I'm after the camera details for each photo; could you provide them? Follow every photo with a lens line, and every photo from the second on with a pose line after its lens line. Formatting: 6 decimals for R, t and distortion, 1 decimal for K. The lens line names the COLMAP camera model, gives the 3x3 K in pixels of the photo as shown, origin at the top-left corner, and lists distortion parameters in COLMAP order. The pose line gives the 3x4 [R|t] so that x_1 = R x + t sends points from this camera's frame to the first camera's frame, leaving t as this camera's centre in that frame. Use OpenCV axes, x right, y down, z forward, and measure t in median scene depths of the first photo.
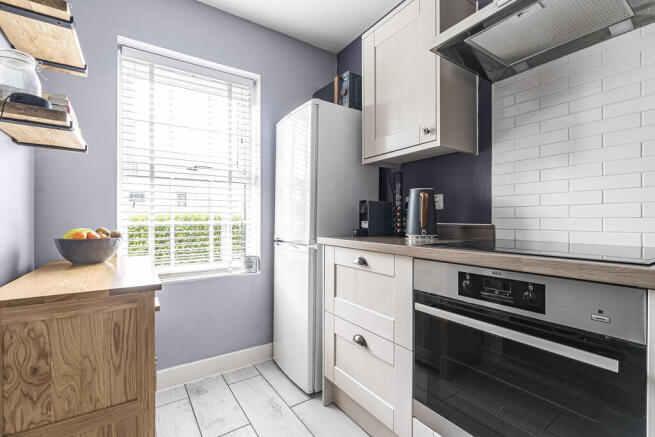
lens RADIAL K [[296.3, 0, 329.0], [0, 296.3, 218.1], [0, 0, 1]] dist [0.002157, 0.000329]
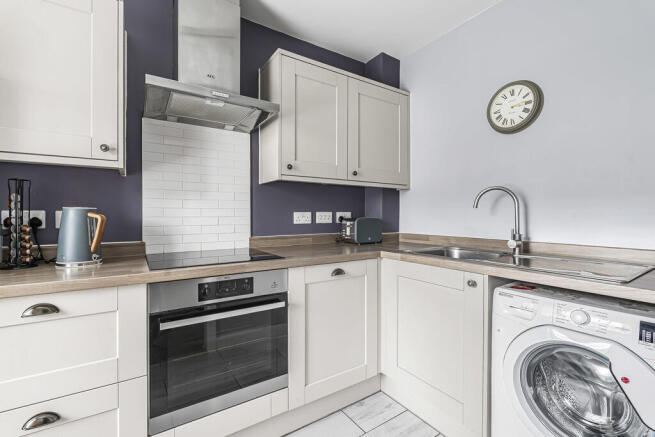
lens RADIAL K [[296.3, 0, 329.3], [0, 296.3, 216.9], [0, 0, 1]] dist [0.002157, 0.000329]
pose [[-0.006657, -0.007470, 0.999950, -0.619409], [-0.006268, 0.999953, 0.007428, -0.090961], [-0.999958, -0.006219, -0.006703, 0.311849]]
